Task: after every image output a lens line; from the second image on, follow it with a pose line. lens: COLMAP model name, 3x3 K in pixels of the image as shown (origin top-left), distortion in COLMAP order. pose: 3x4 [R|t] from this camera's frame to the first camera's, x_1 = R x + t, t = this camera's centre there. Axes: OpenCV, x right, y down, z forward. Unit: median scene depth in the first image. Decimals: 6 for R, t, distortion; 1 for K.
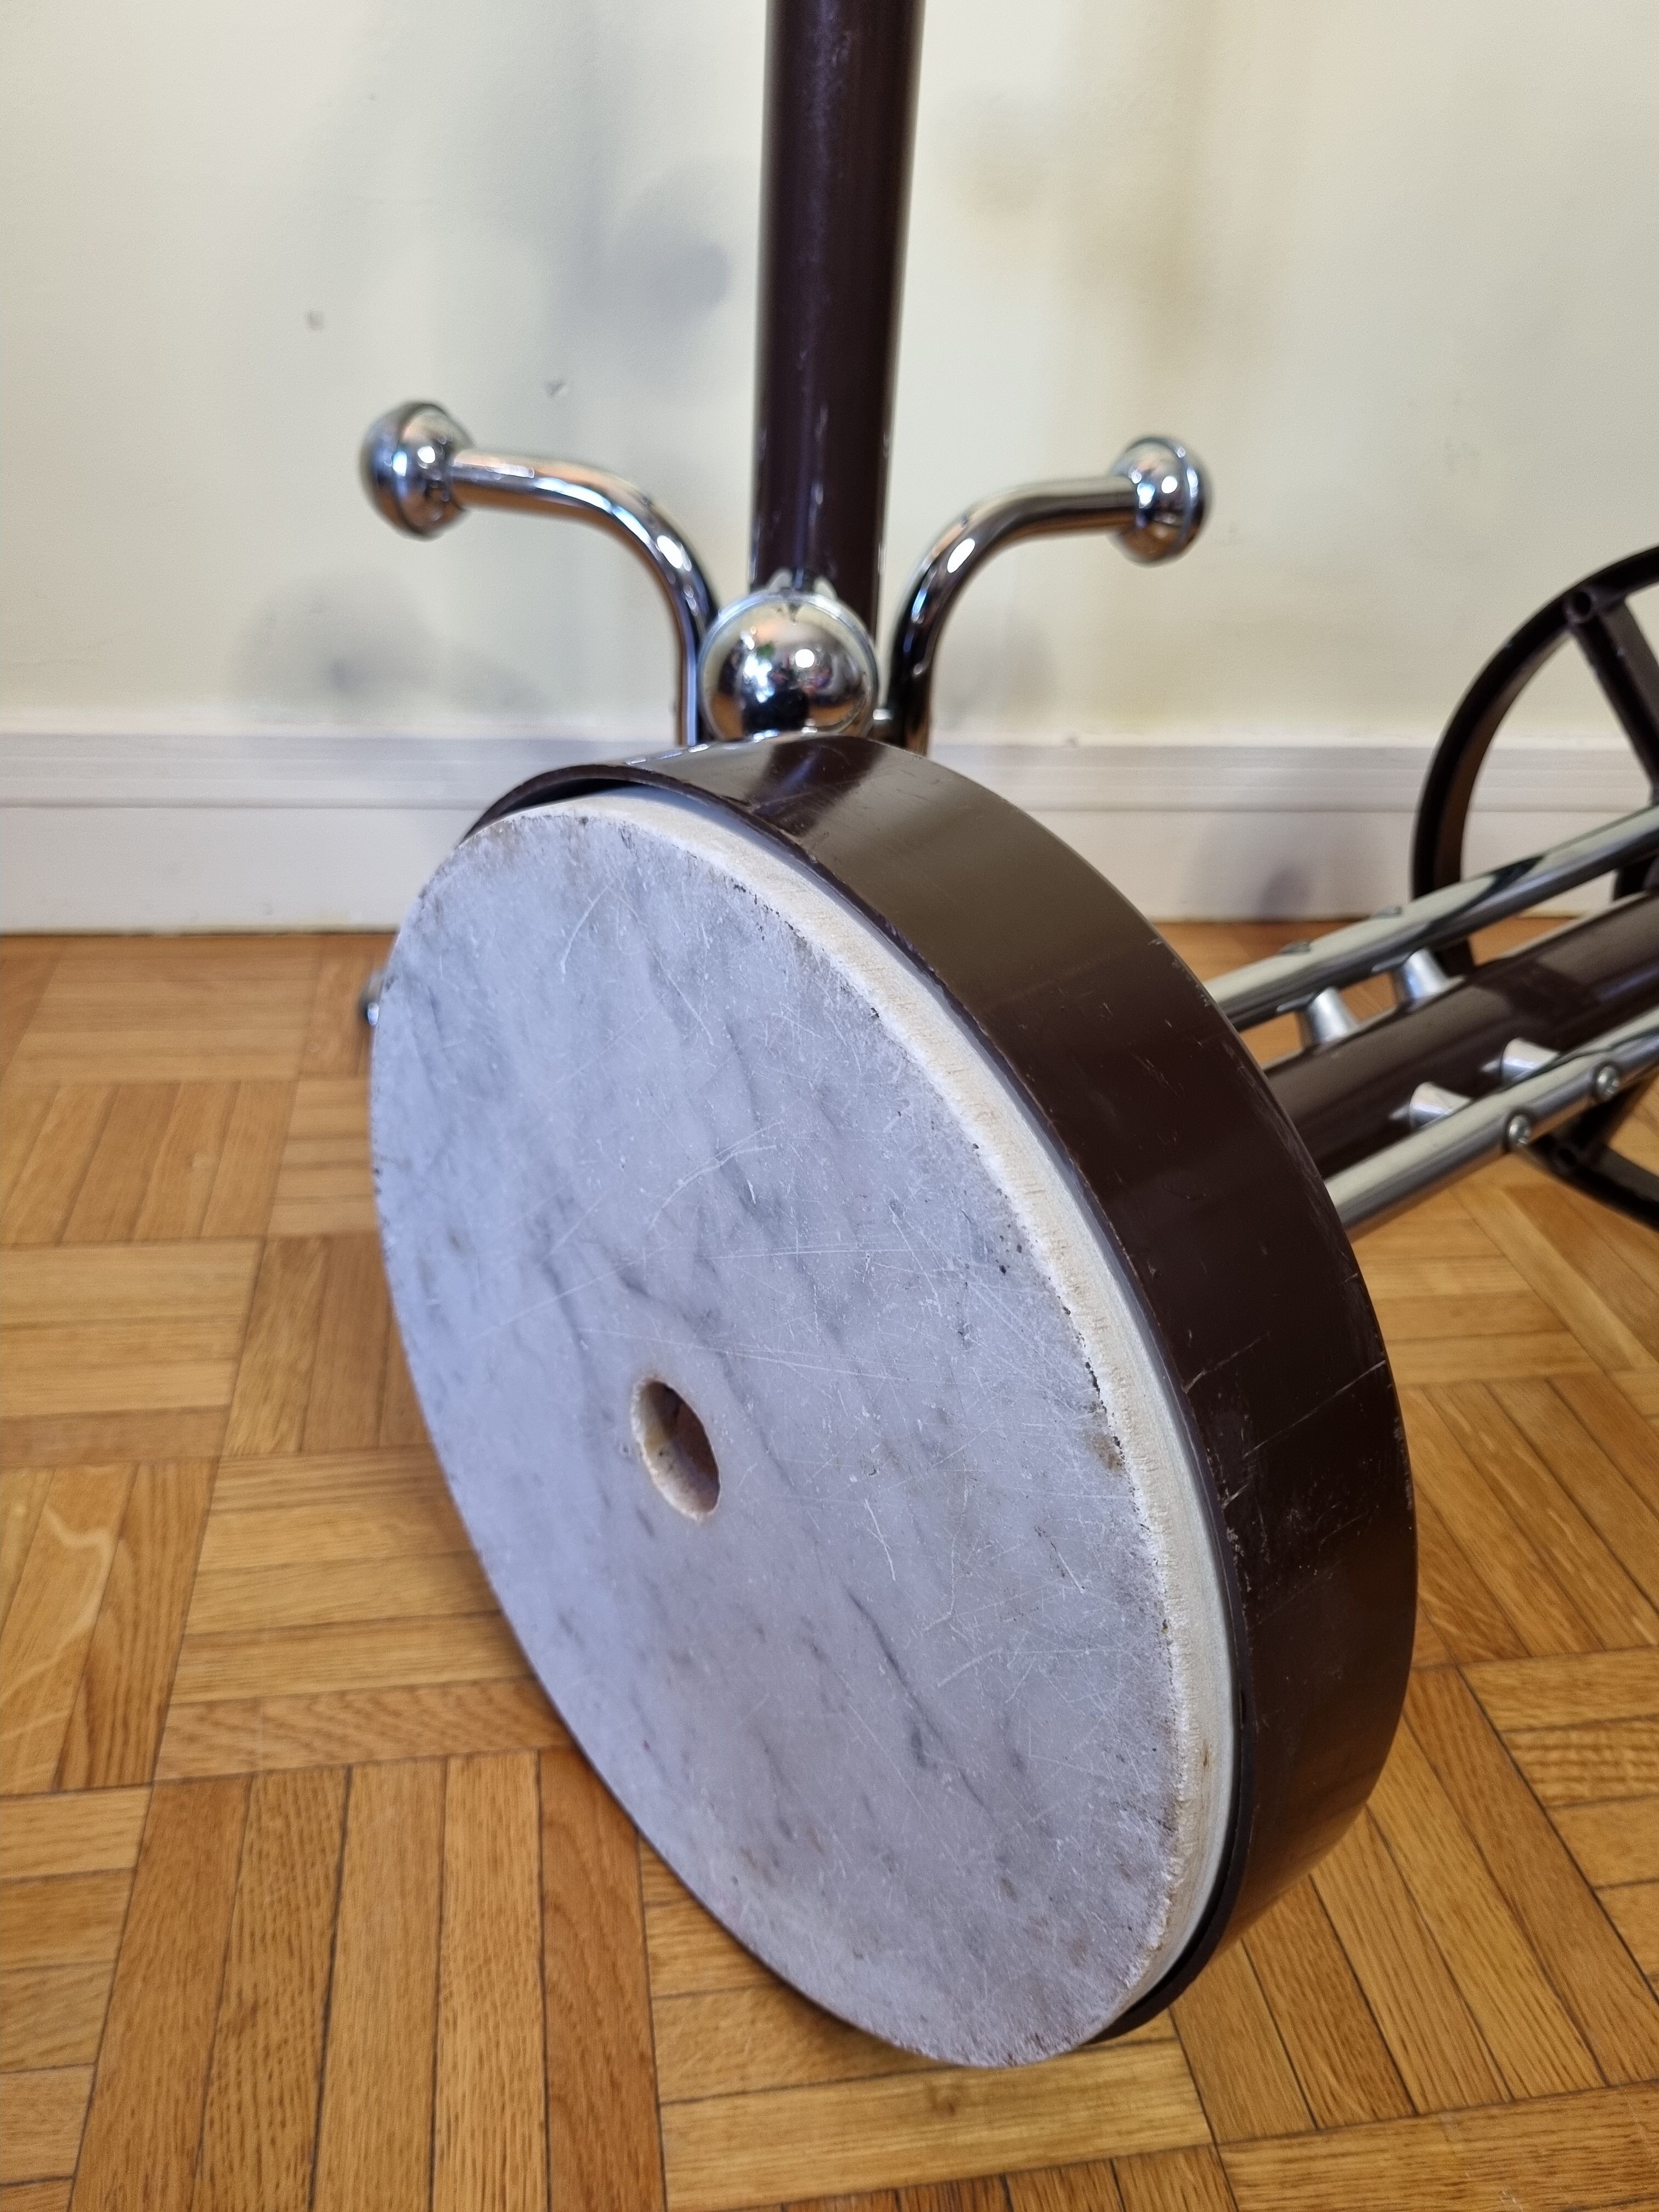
lens RADIAL K [[1701.7, 0, 827.9], [0, 1701.7, 1090.8], [0, 0, 1]] dist [0.041628, -0.039228]
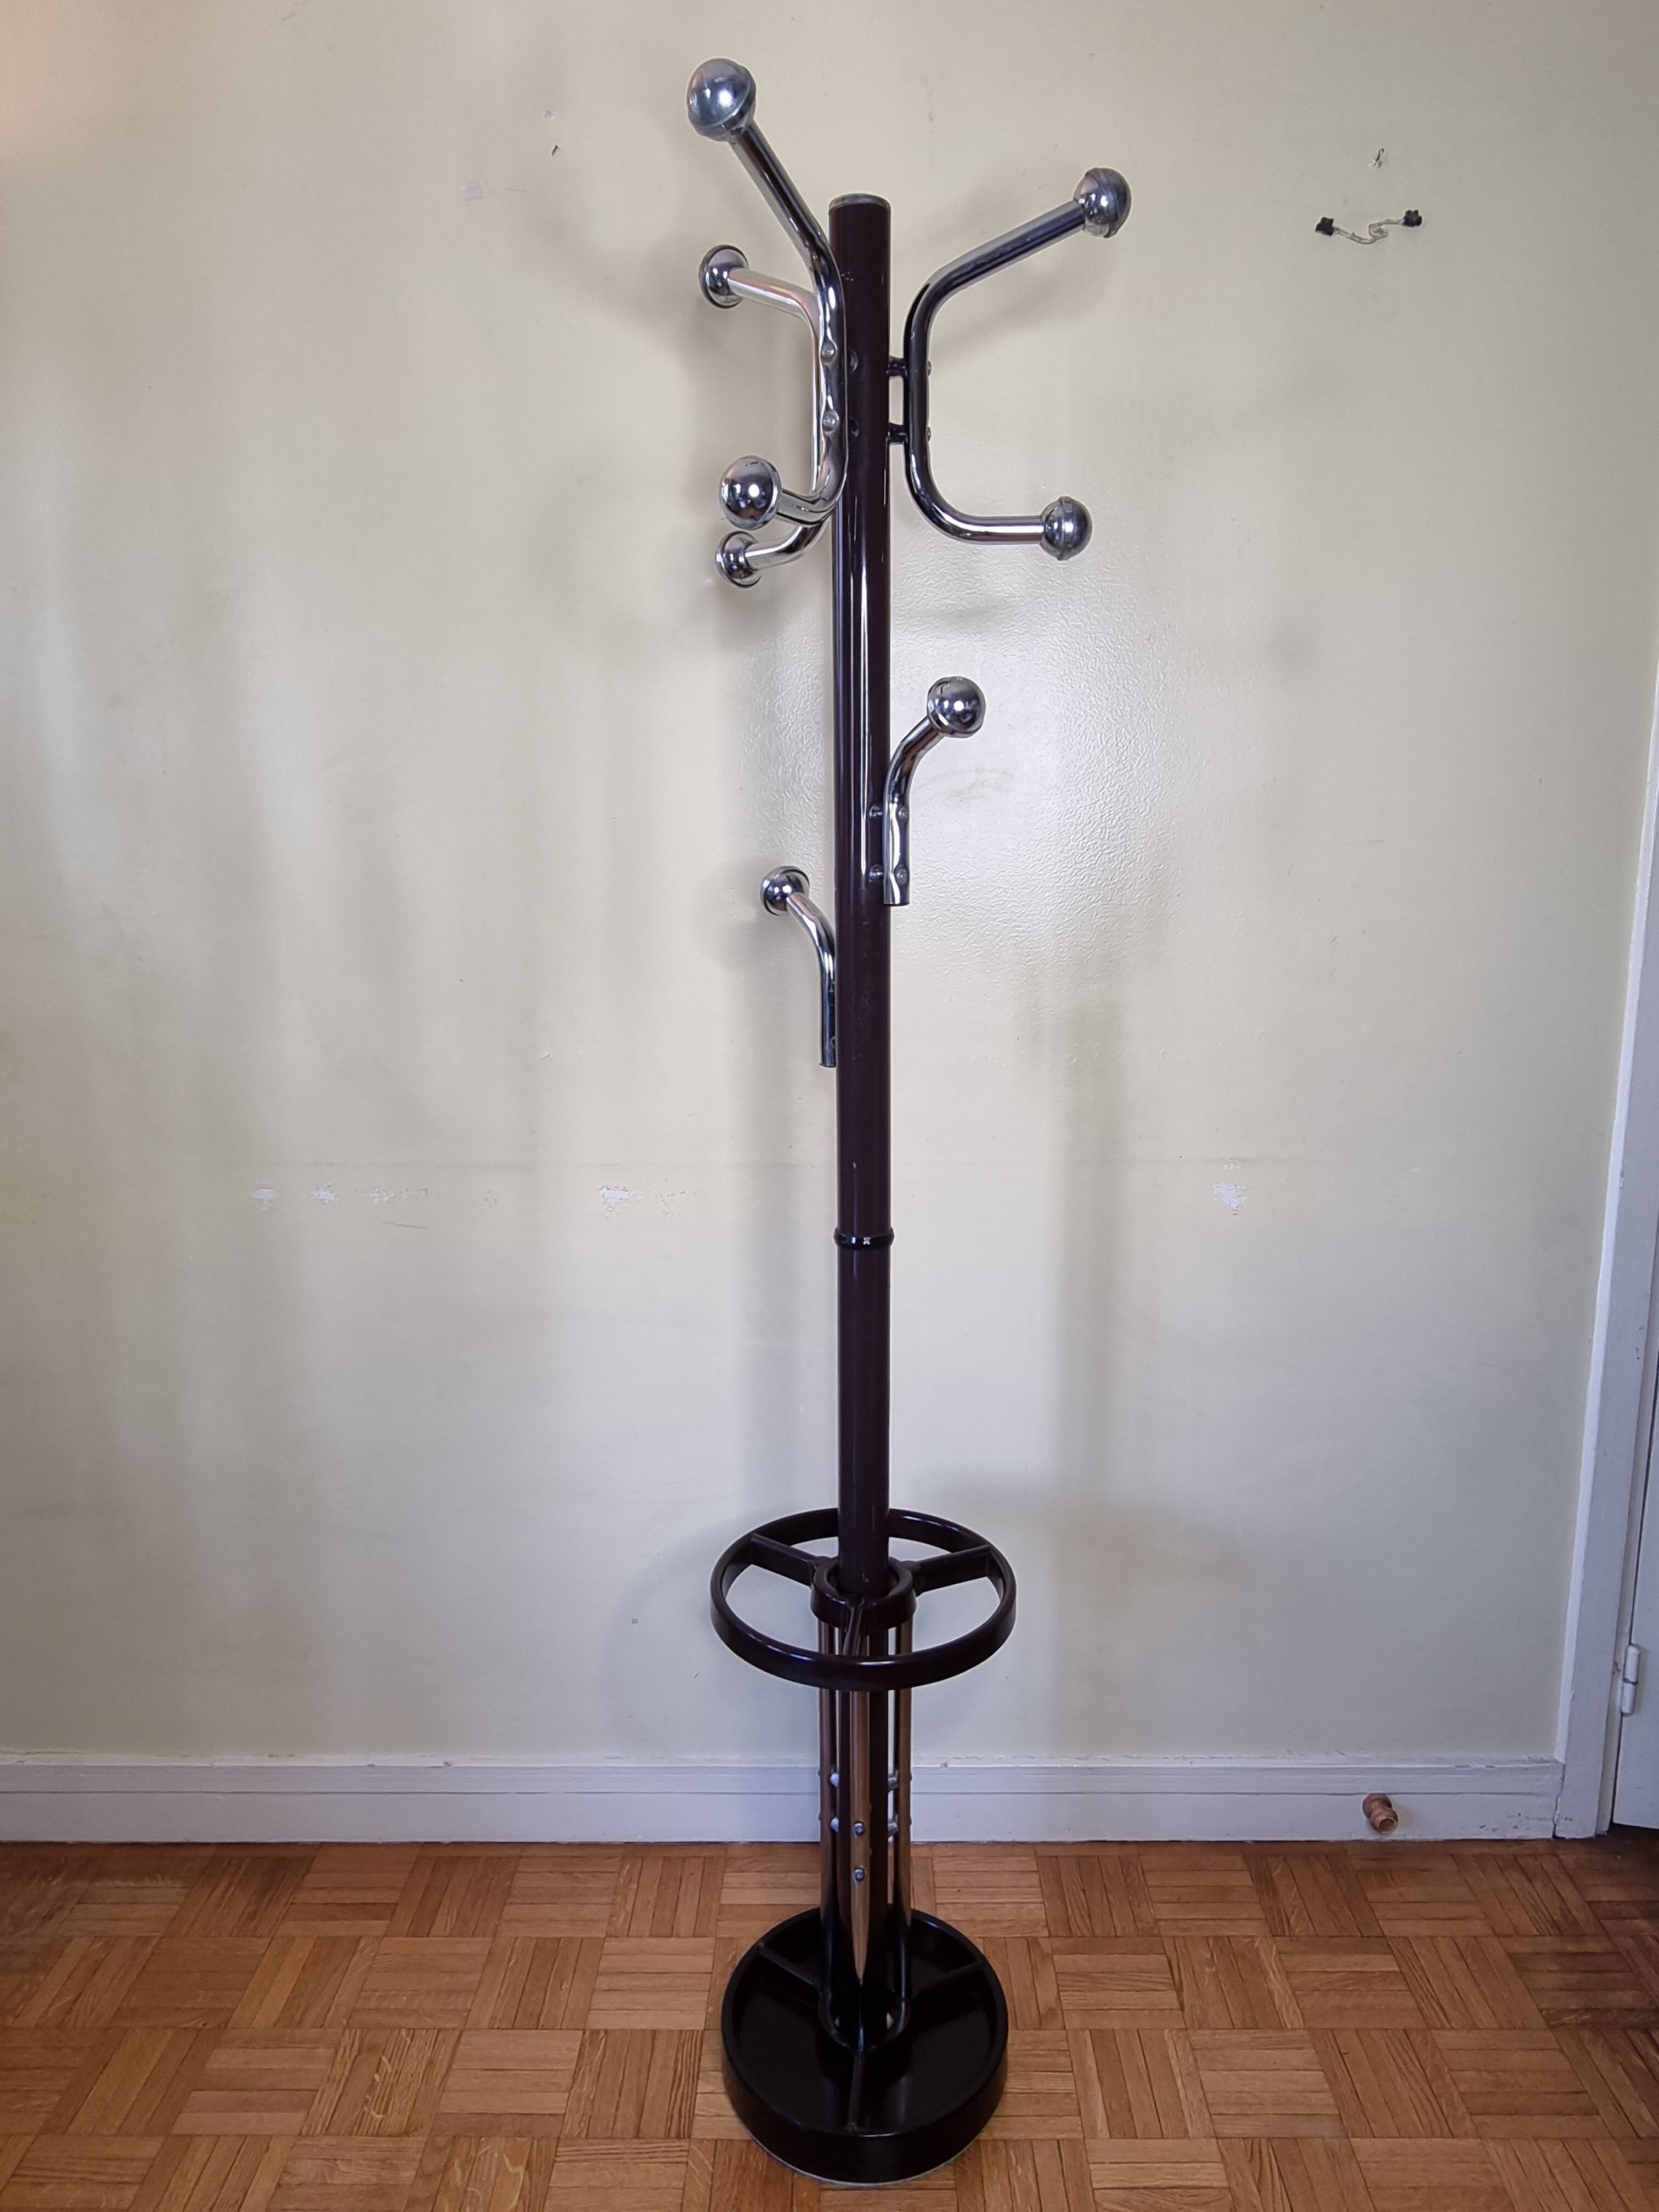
lens RADIAL K [[1424.0, 0, 844.8], [0, 1424.0, 1102.1], [0, 0, 1]] dist [0.006108, -0.006526]
pose [[0.982122, -0.037606, -0.184453, 0.512272], [-0.025414, 0.944385, -0.327859, -0.537837], [0.186524, 0.326686, 0.926545, -1.400437]]
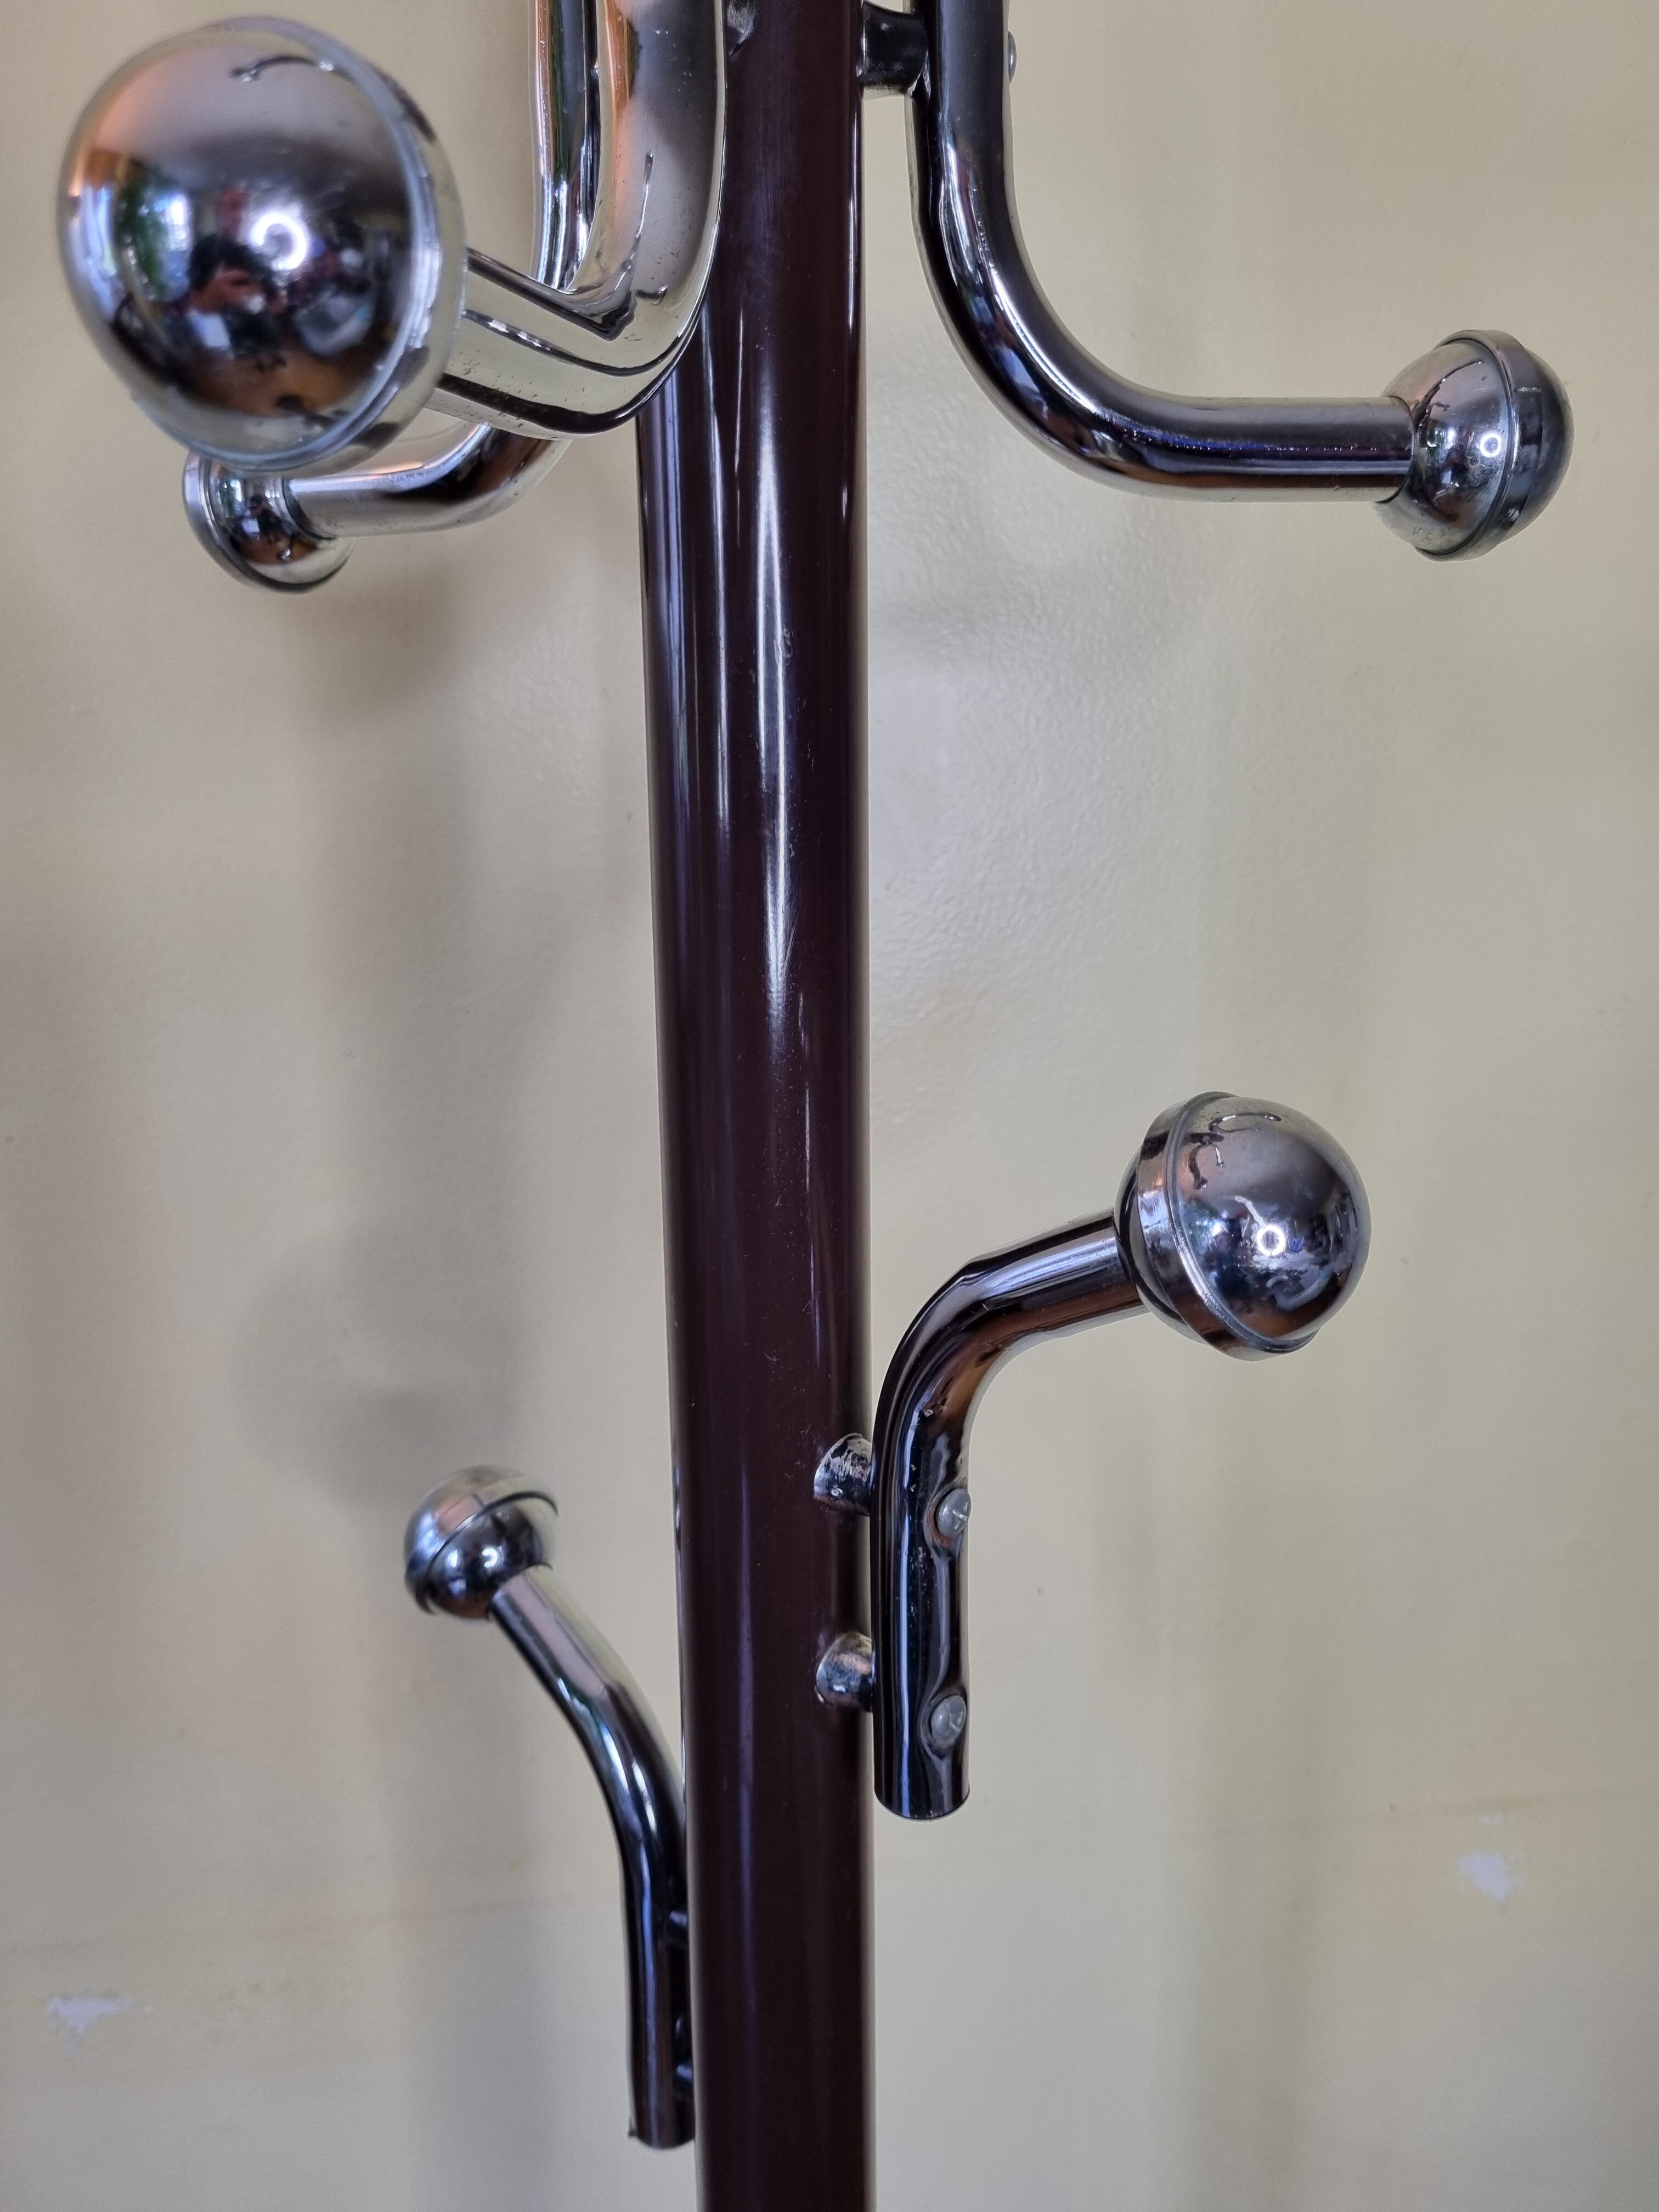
lens RADIAL K [[1701.7, 0, 833.3], [0, 1701.7, 1102.9], [0, 0, 1]] dist [0.041628, -0.039228]
pose [[0.996141, -0.085880, 0.018104, 0.198504], [0.087455, 0.953868, -0.287206, -1.533377], [0.007396, 0.287681, 0.957698, -0.337287]]
